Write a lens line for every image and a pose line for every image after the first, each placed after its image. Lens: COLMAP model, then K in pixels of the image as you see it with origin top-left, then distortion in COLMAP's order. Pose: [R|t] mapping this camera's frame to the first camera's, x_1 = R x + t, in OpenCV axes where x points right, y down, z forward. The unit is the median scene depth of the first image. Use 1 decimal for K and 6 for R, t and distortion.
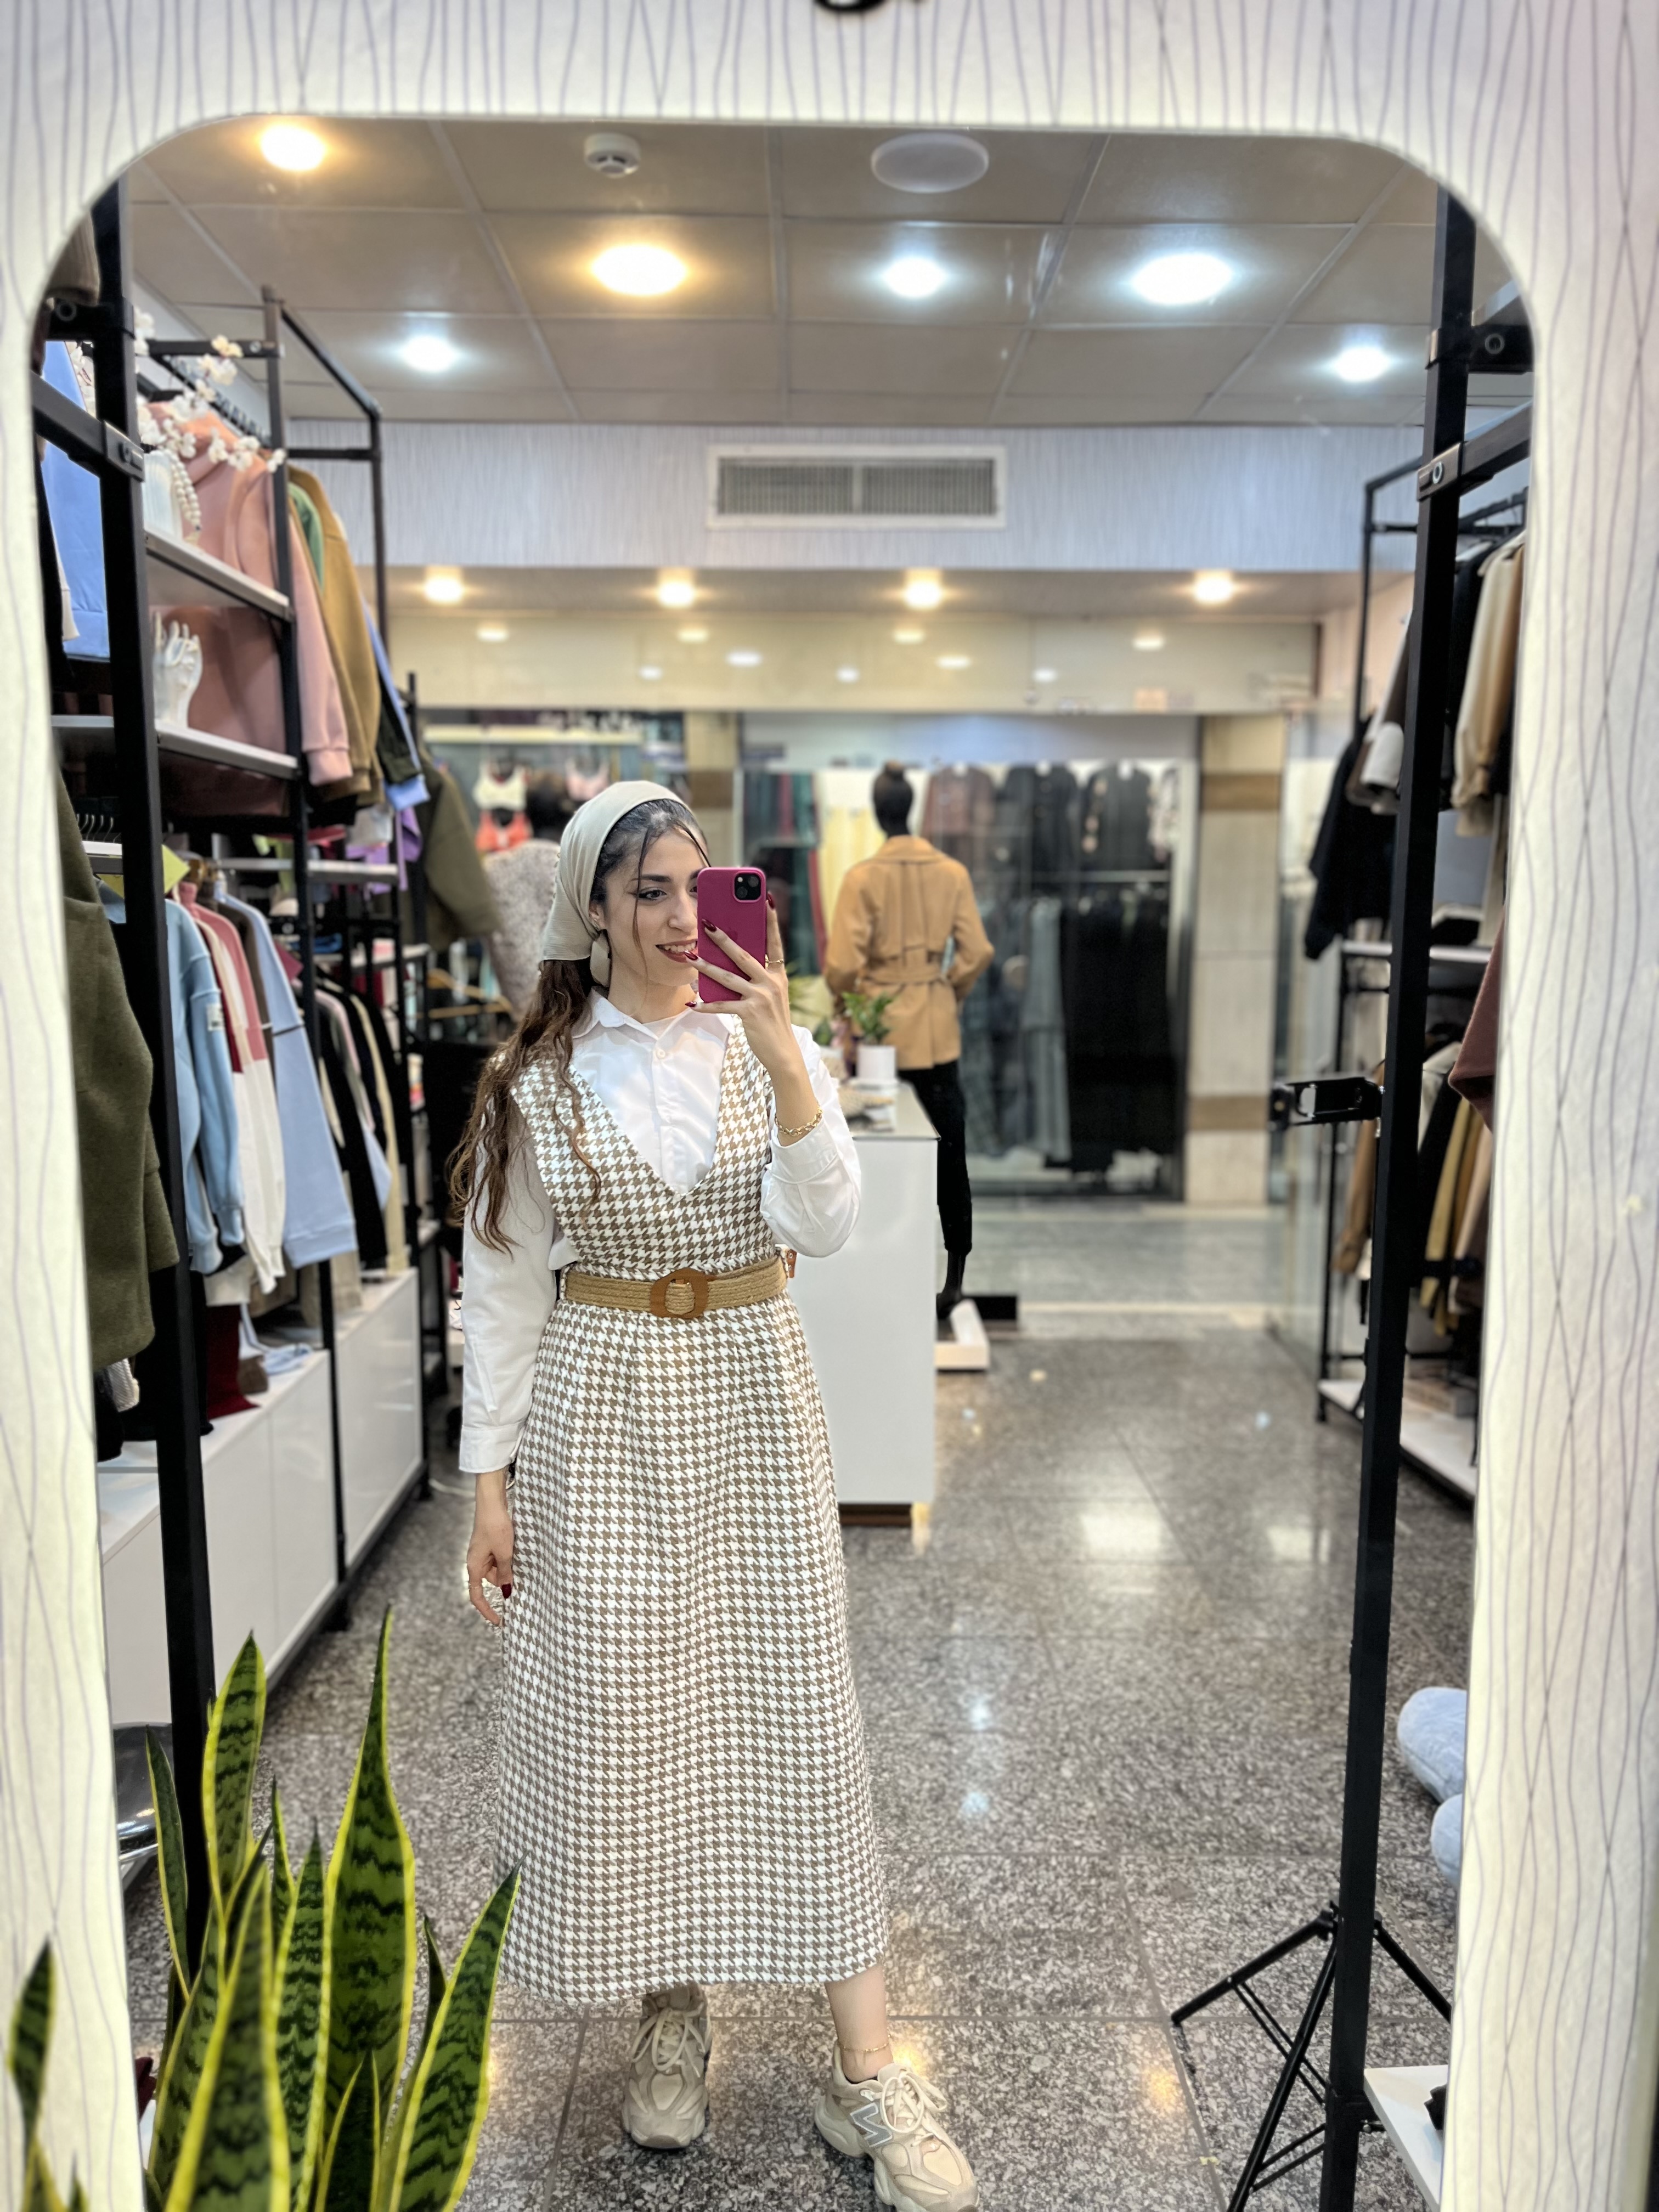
lens RADIAL K [[1692.0, 0, 836.2], [0, 1692.0, 1113.5], [0, 0, 1]] dist [0.089589, -0.130752]
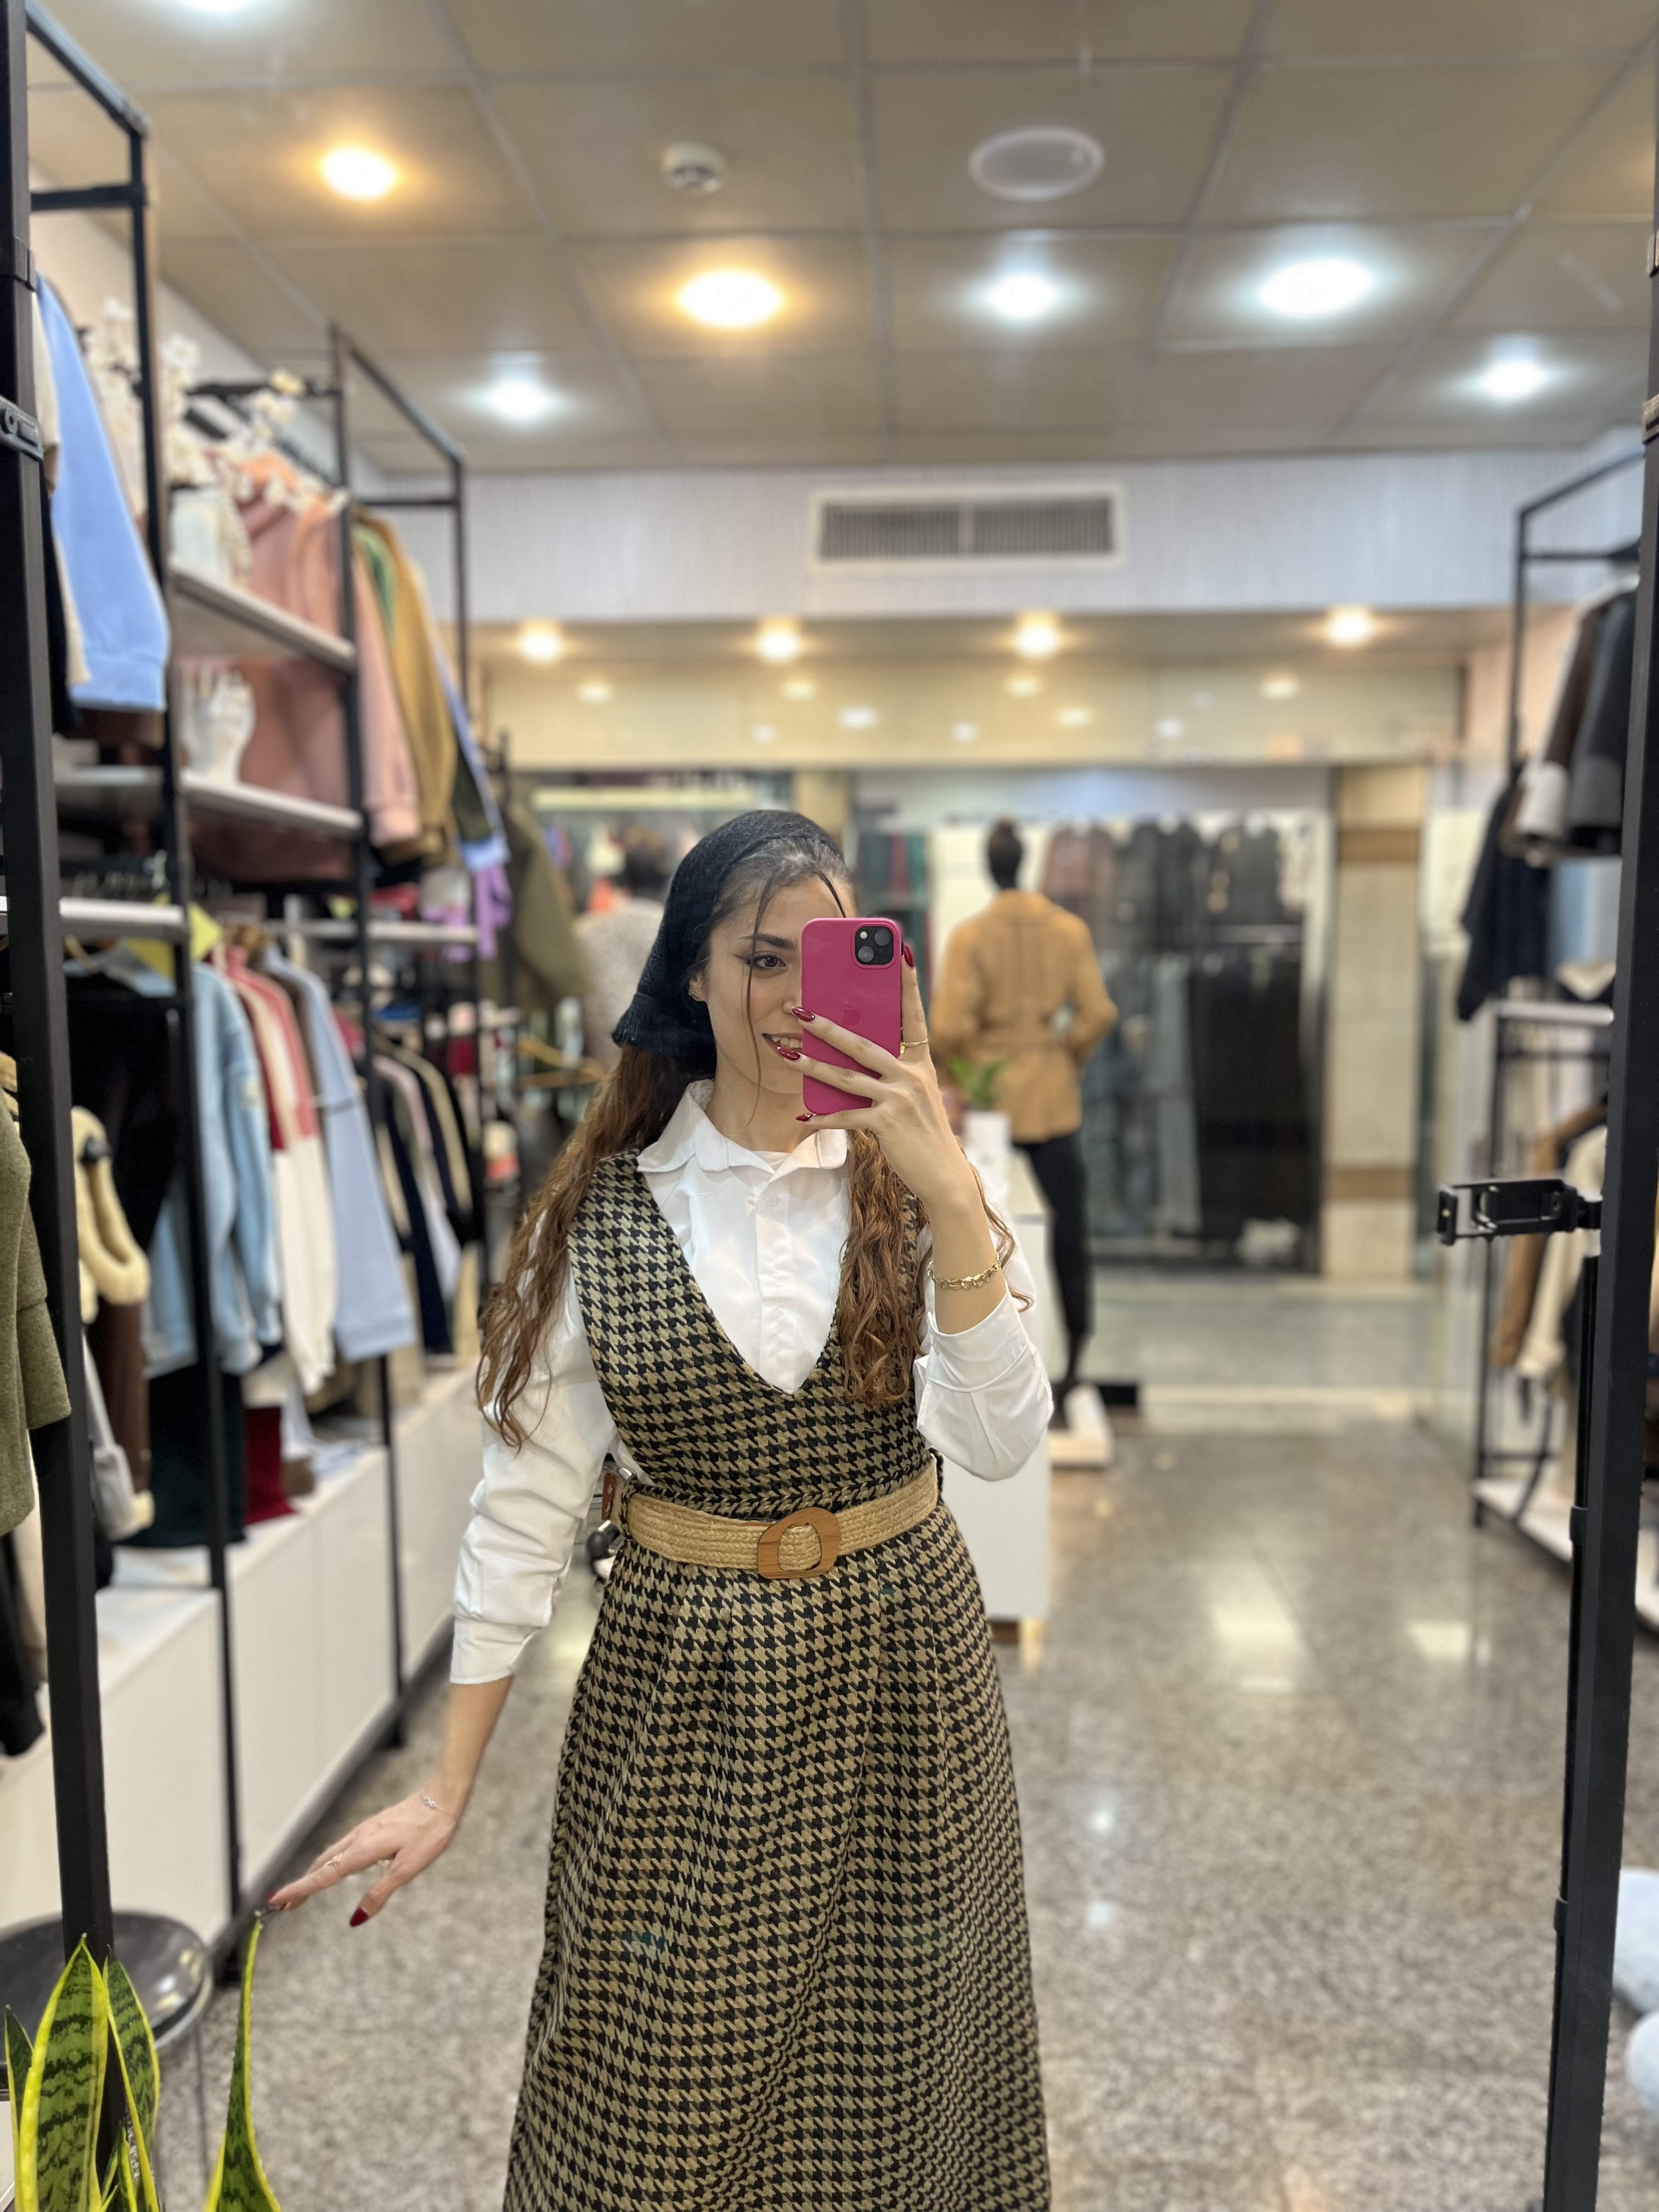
lens RADIAL K [[1675.1, 0, 834.0], [0, 1675.1, 1108.6], [0, 0, 1]] dist [0.104013, -0.149433]
pose [[0.997107, 0.001146, -0.076008, 0.017547], [-0.003982, 0.999301, -0.037172, -0.014267], [0.075912, 0.037367, 0.996414, 0.108859]]
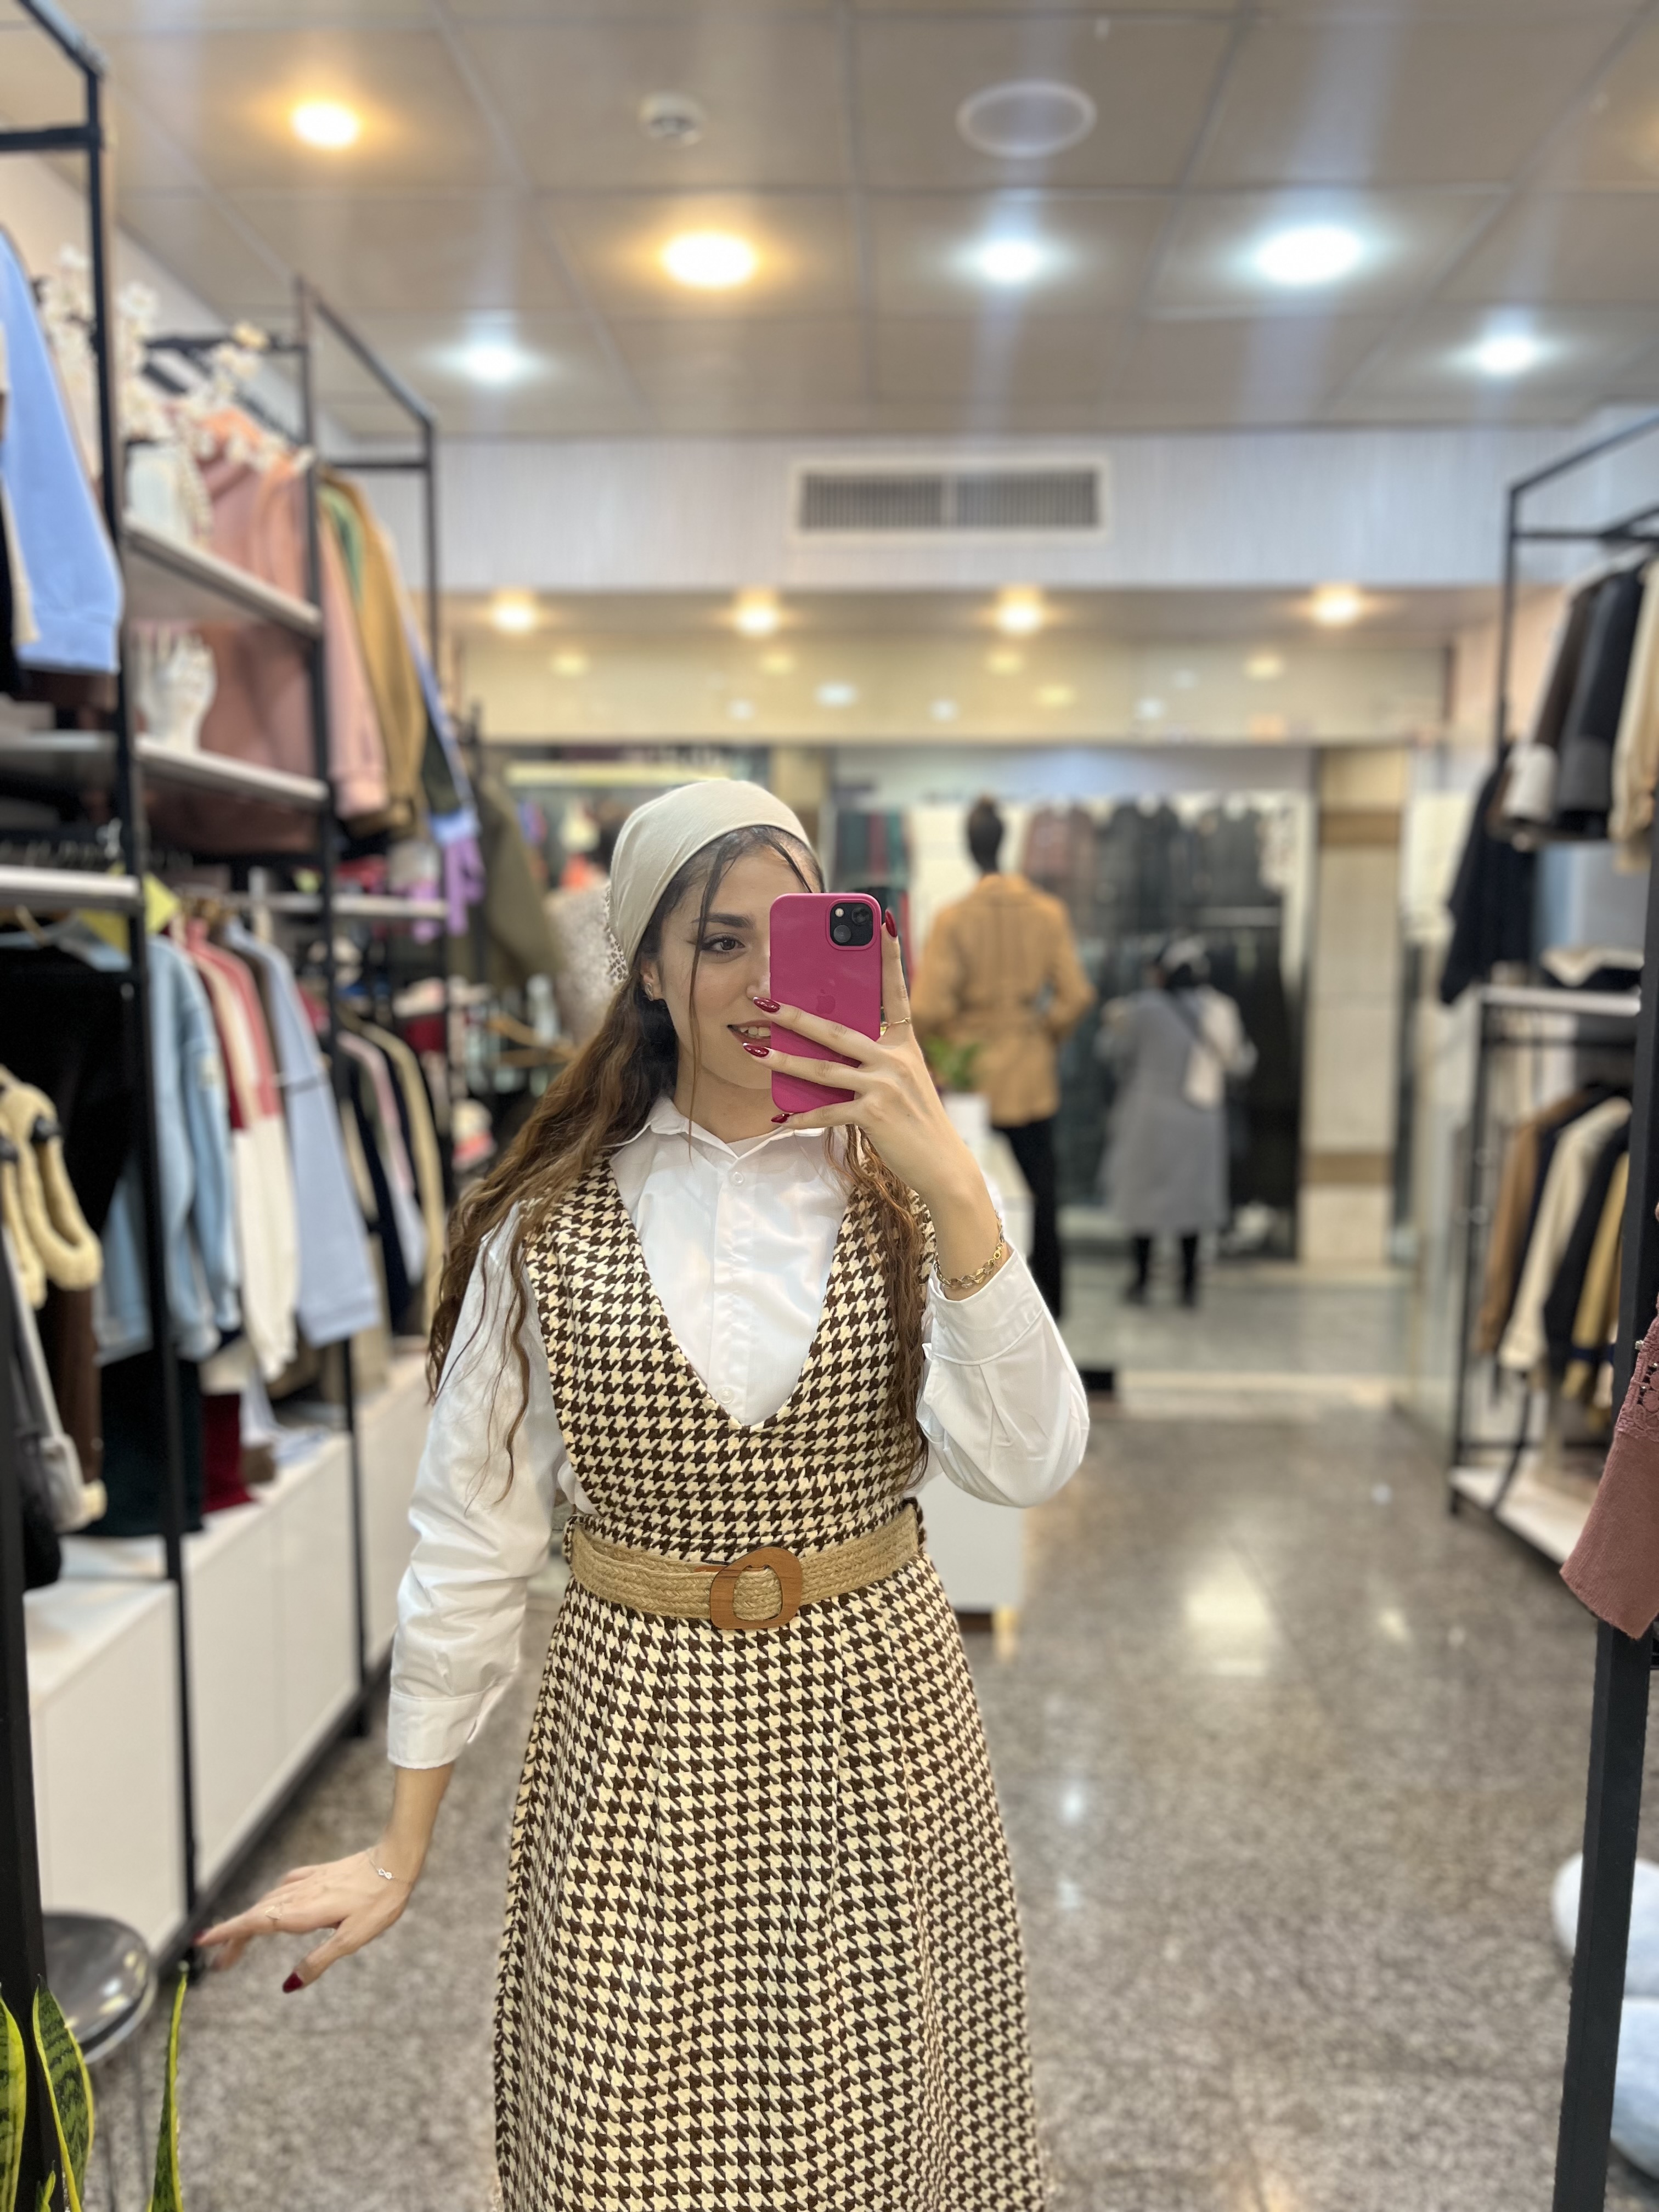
lens RADIAL K [[1672.8, 0, 828.0], [0, 1672.8, 1110.1], [0, 0, 1]] dist [0.106561, -0.149134]
pose [[0.997870, 0.009448, -0.064552, 0.014821], [-0.011040, 0.999643, -0.024343, -0.016655], [0.064299, 0.025004, 0.997617, 0.131269]]
